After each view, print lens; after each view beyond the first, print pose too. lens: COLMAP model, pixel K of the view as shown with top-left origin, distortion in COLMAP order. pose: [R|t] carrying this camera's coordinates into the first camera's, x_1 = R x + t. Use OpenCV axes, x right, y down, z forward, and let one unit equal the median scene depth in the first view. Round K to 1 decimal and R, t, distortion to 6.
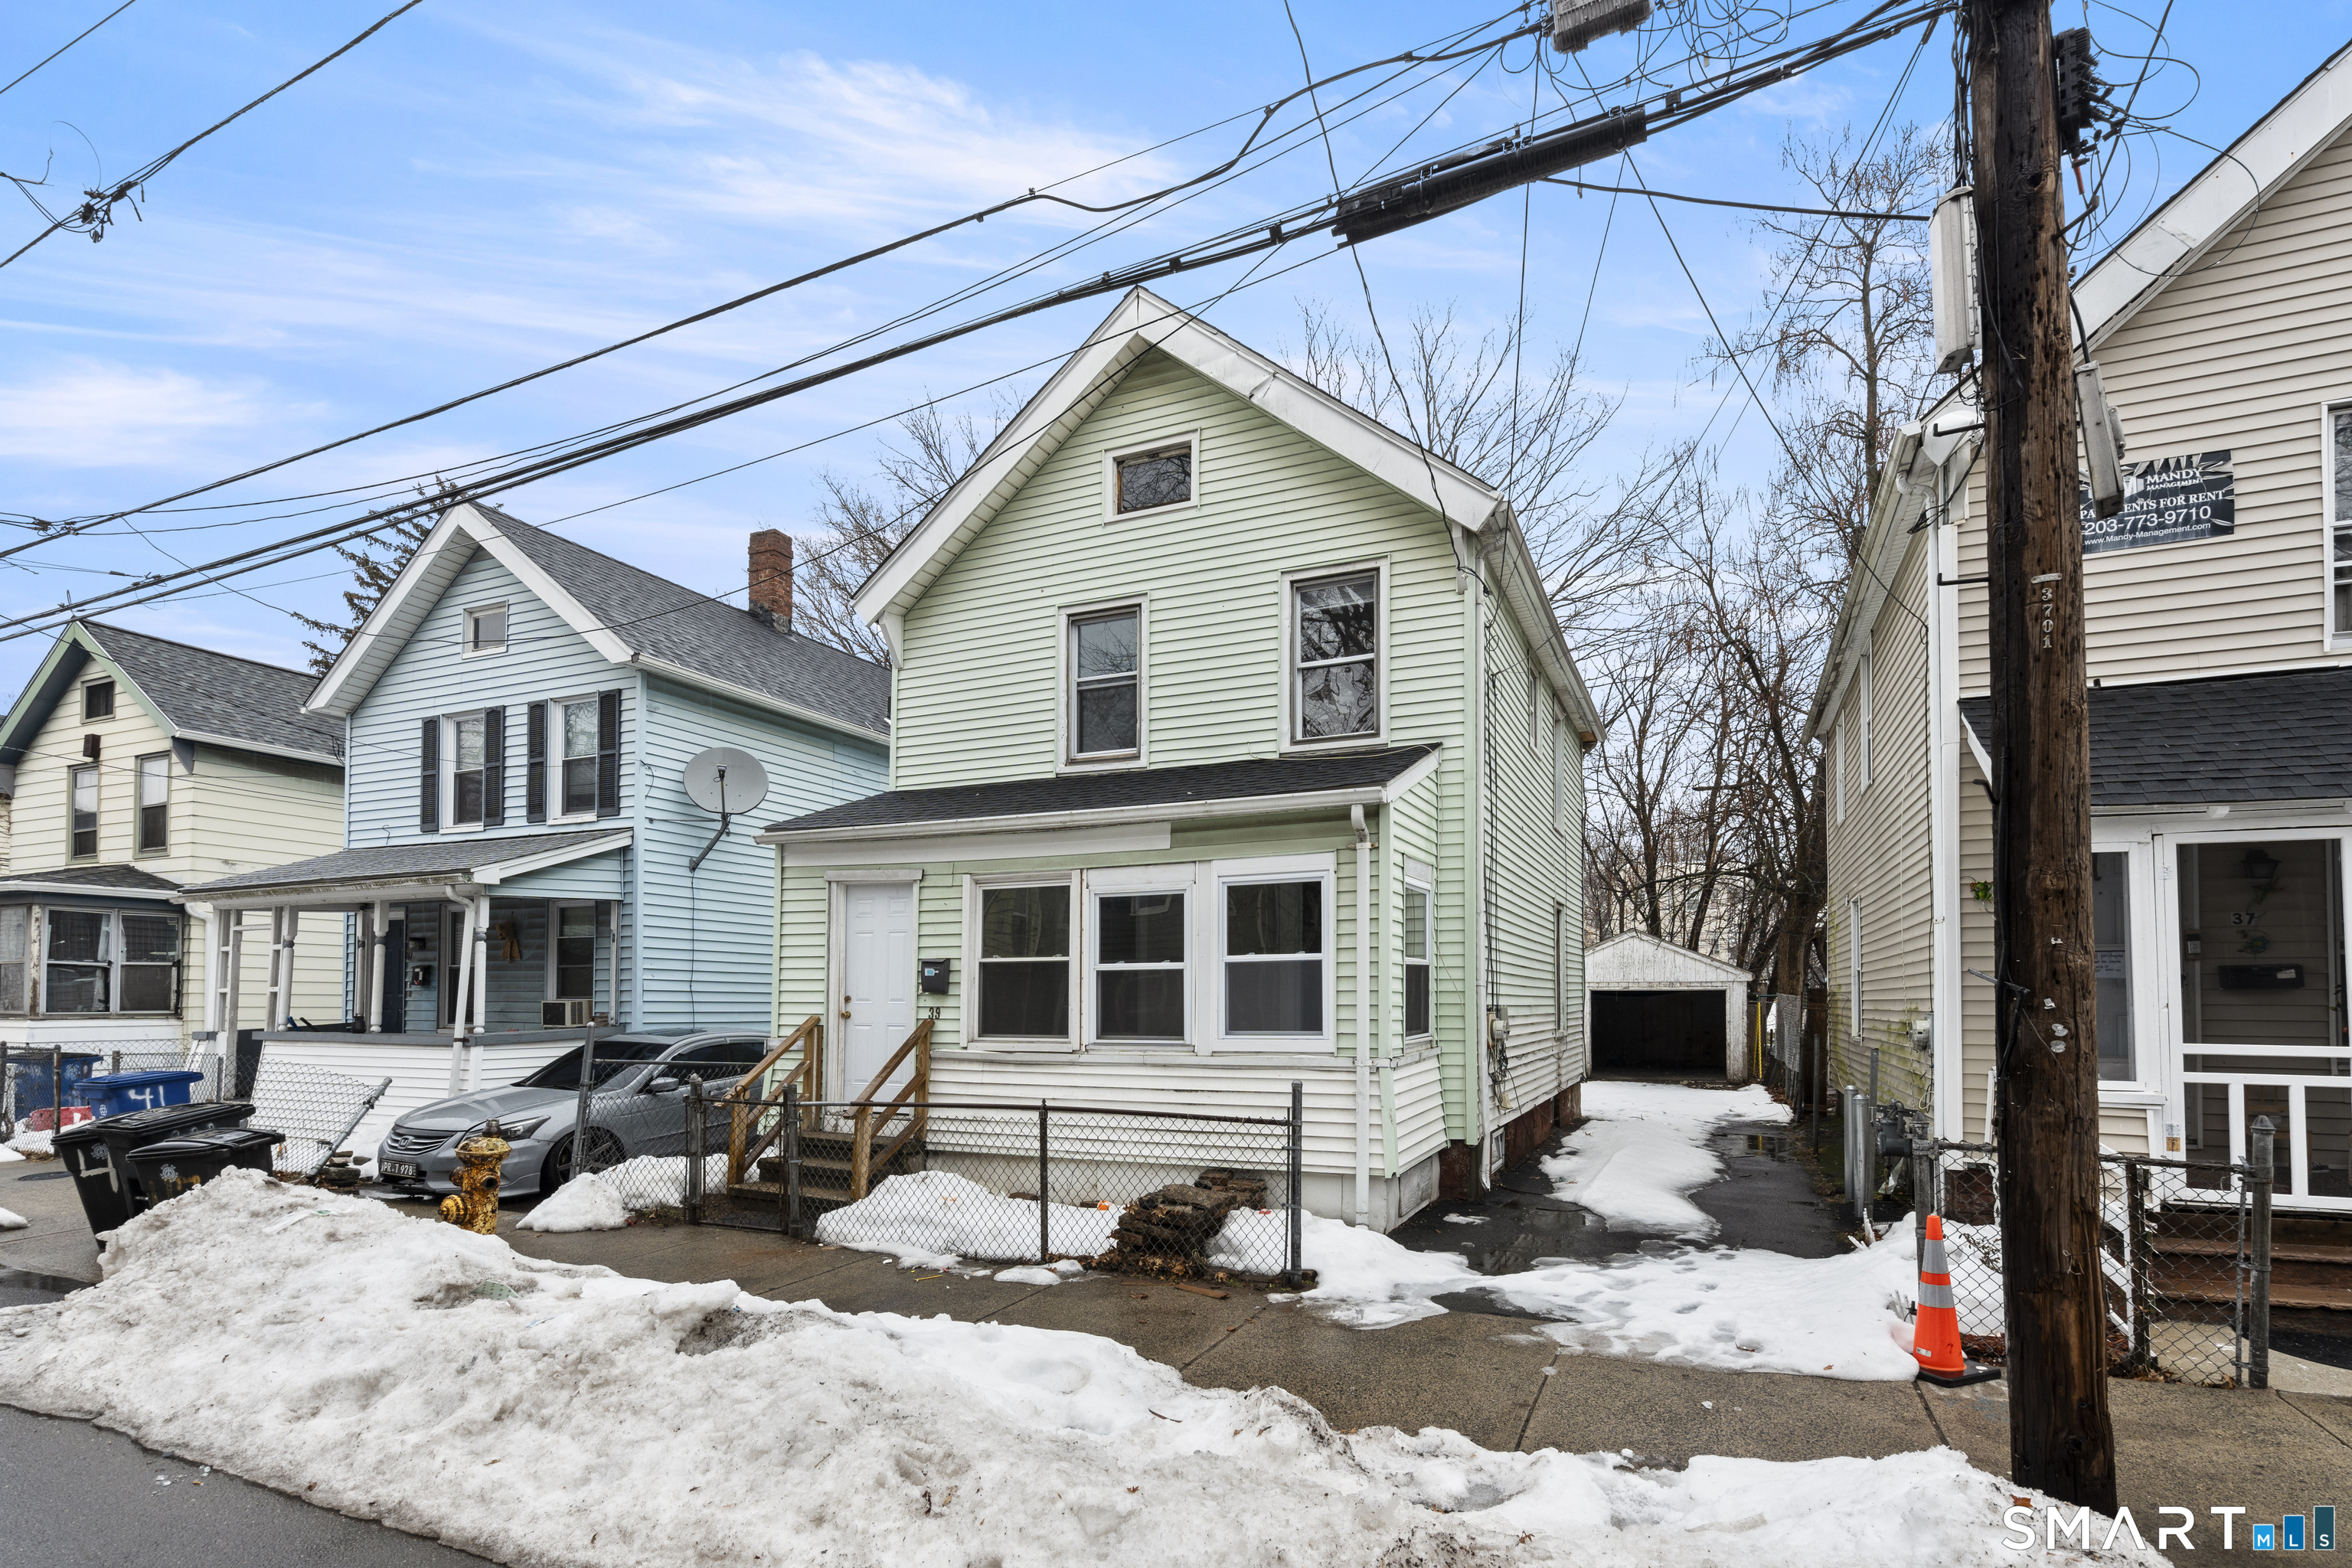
lens RADIAL K [[1020.6, 0, 1227.5], [0, 1020.6, 1081.7], [0, 0, 1]] dist [-0.000602, 0.000441]
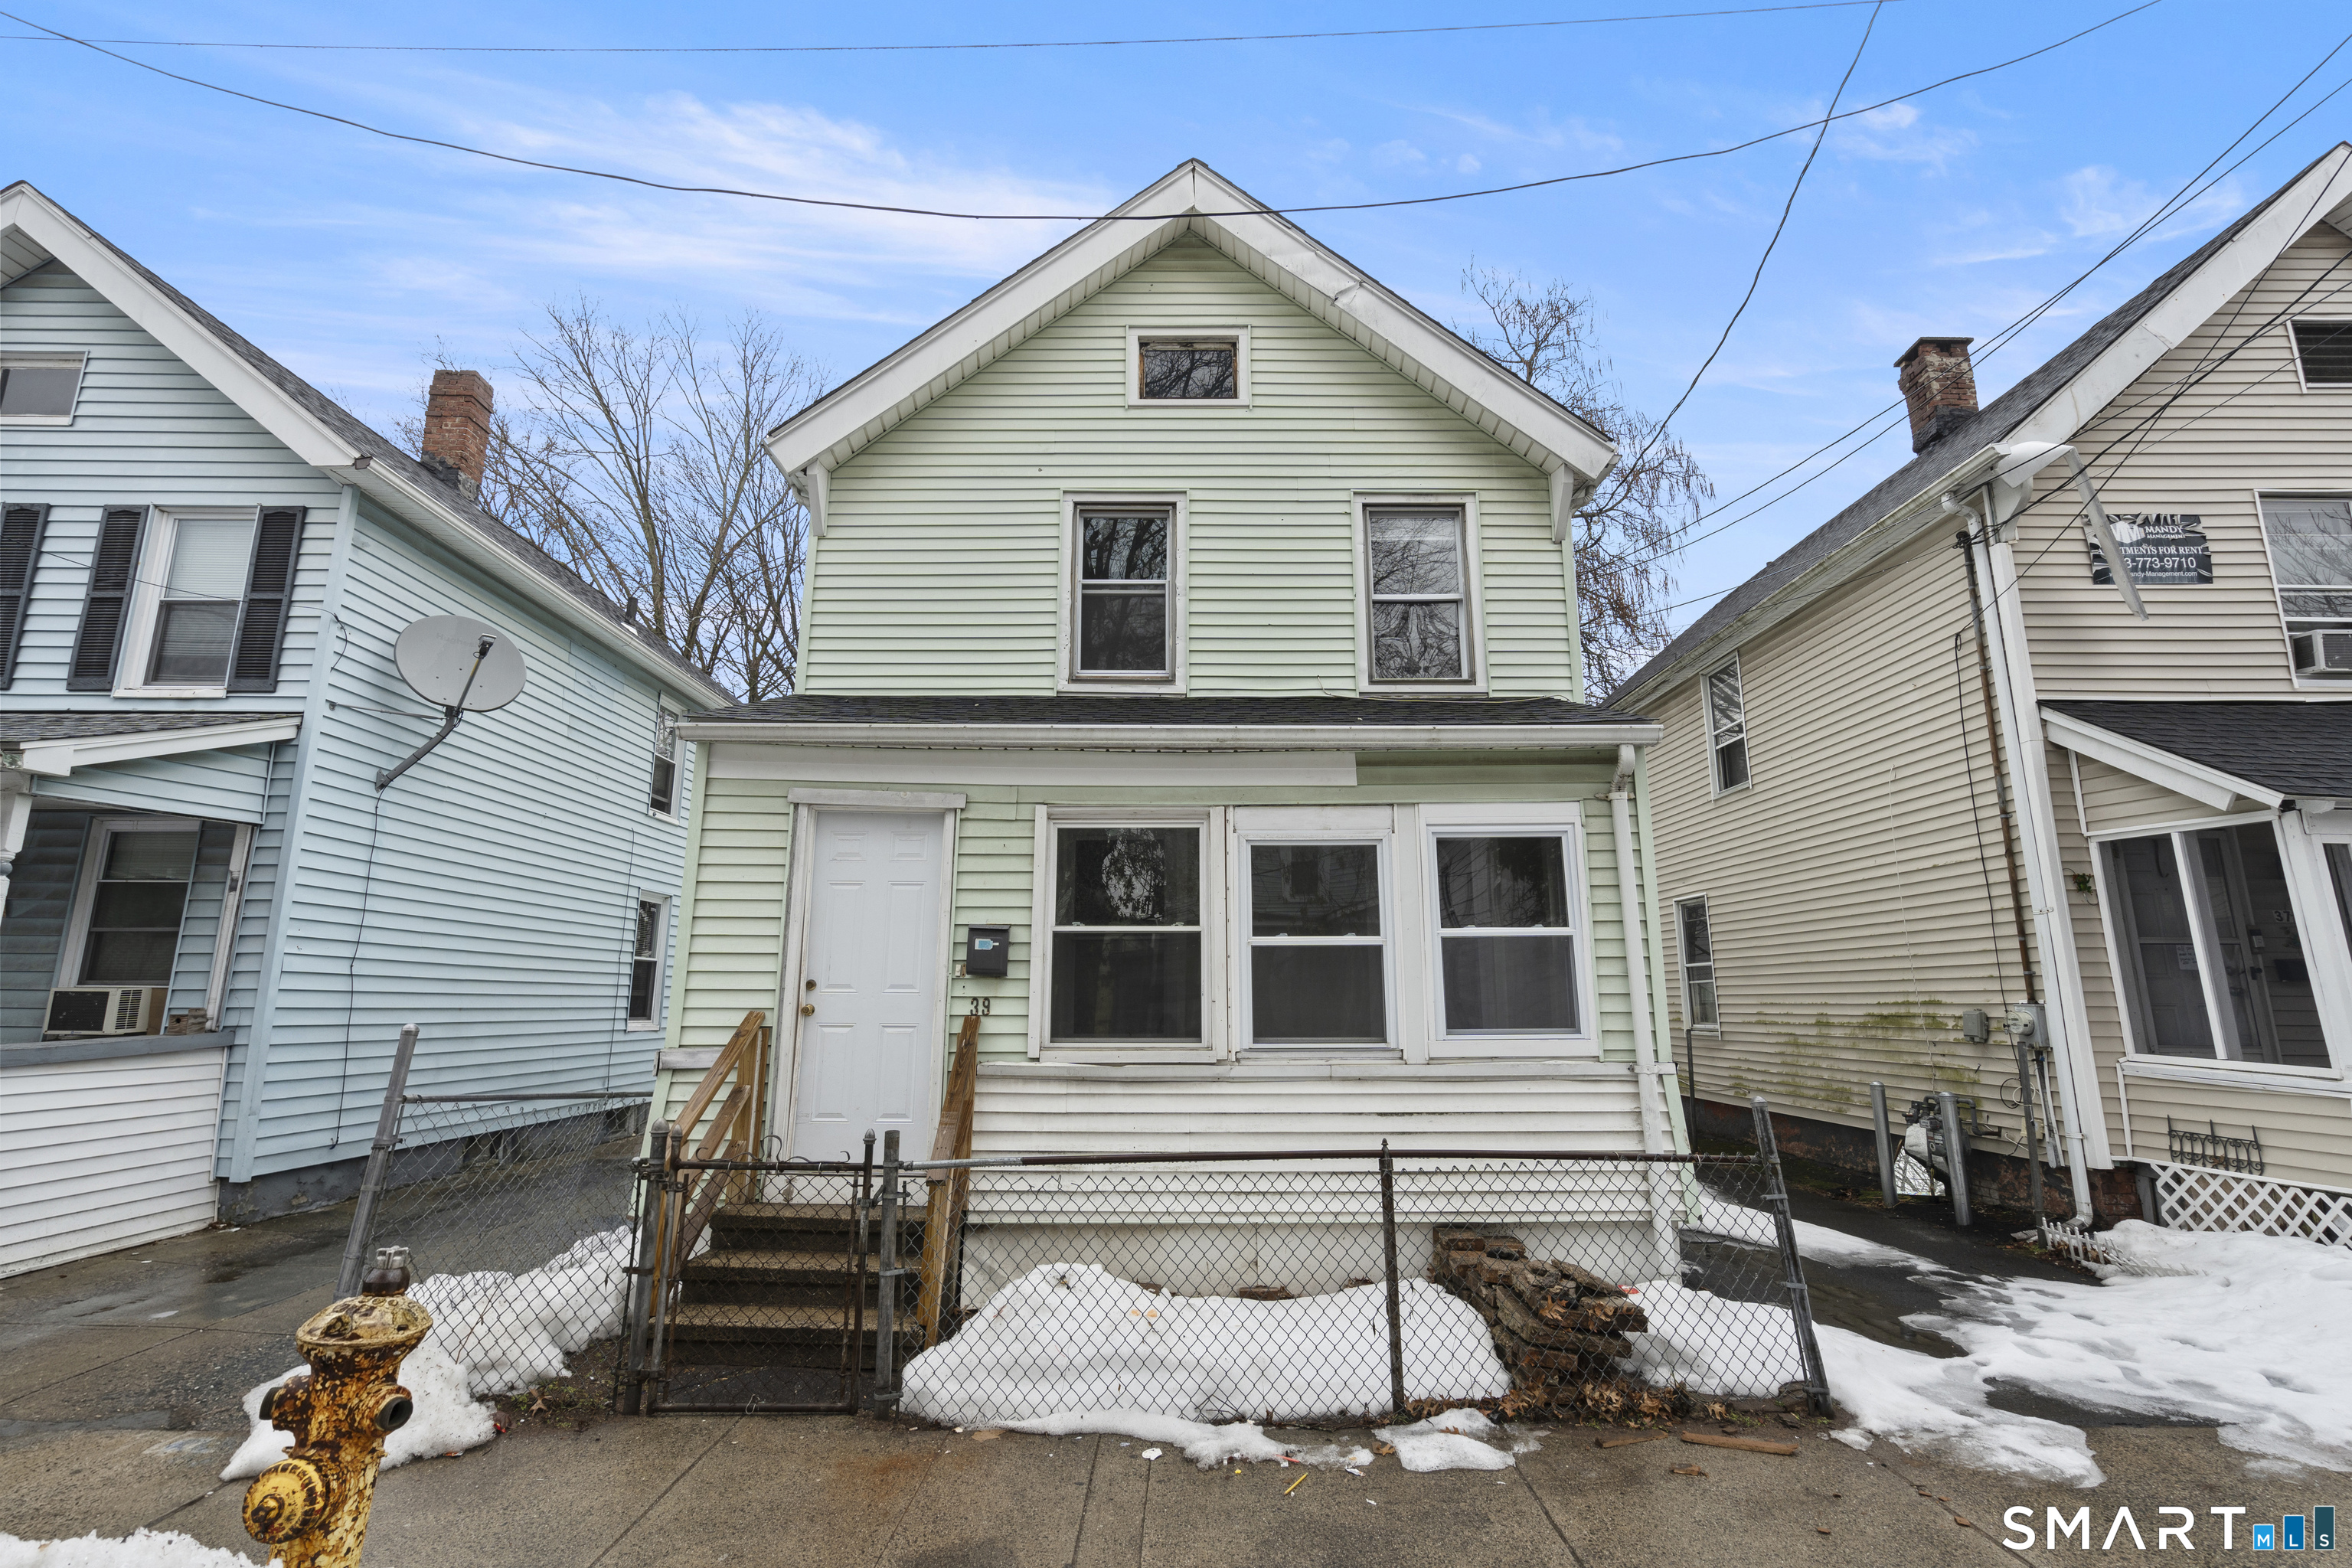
lens RADIAL K [[1046.8, 0, 1172.5], [0, 1046.8, 881.4], [0, 0, 1]] dist [-0.000370, 0.000956]
pose [[0.934991, 0.040576, 0.352343, -0.384565], [0.026958, 0.982430, -0.184675, -0.017076], [-0.353646, 0.182168, 0.917469, 0.299818]]
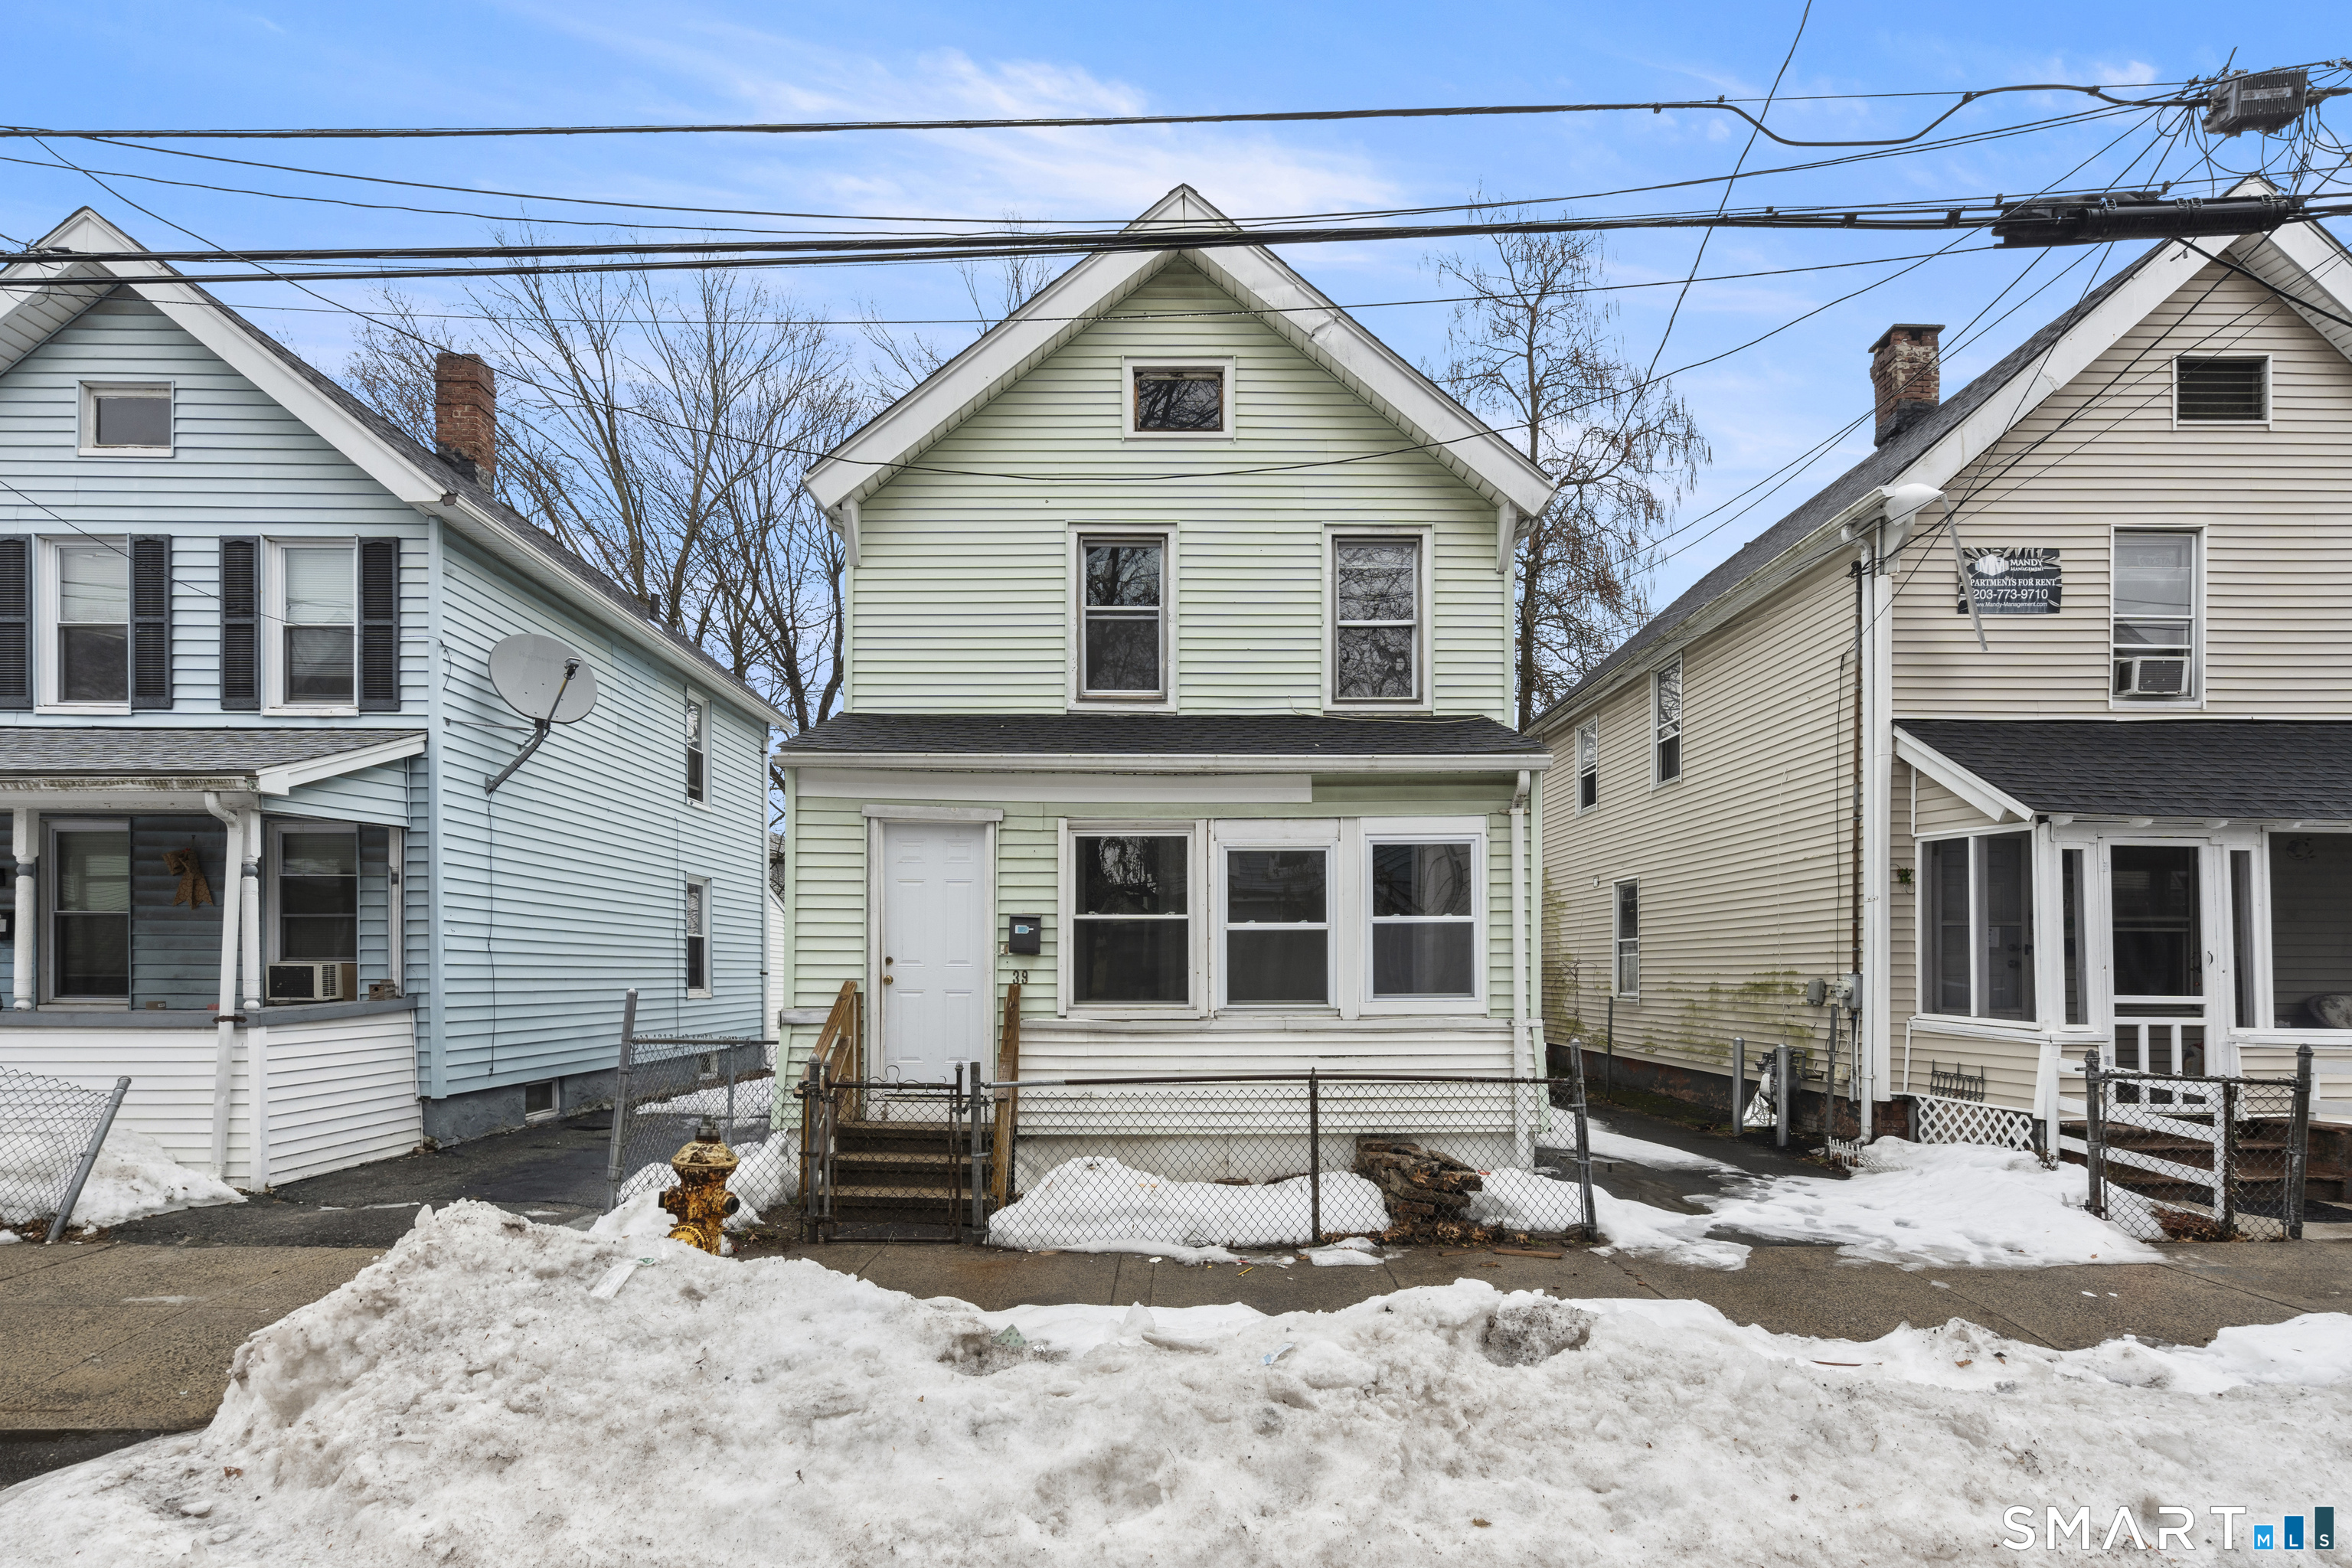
lens RADIAL K [[1034.8, 0, 1179.2], [0, 1034.8, 1073.2], [0, 0, 1]] dist [-0.003419, 0.001487]
pose [[0.929043, -0.036703, 0.368148, -0.455243], [0.029256, 0.999239, 0.025790, -0.003952], [-0.368814, -0.013190, 0.929410, 0.123610]]
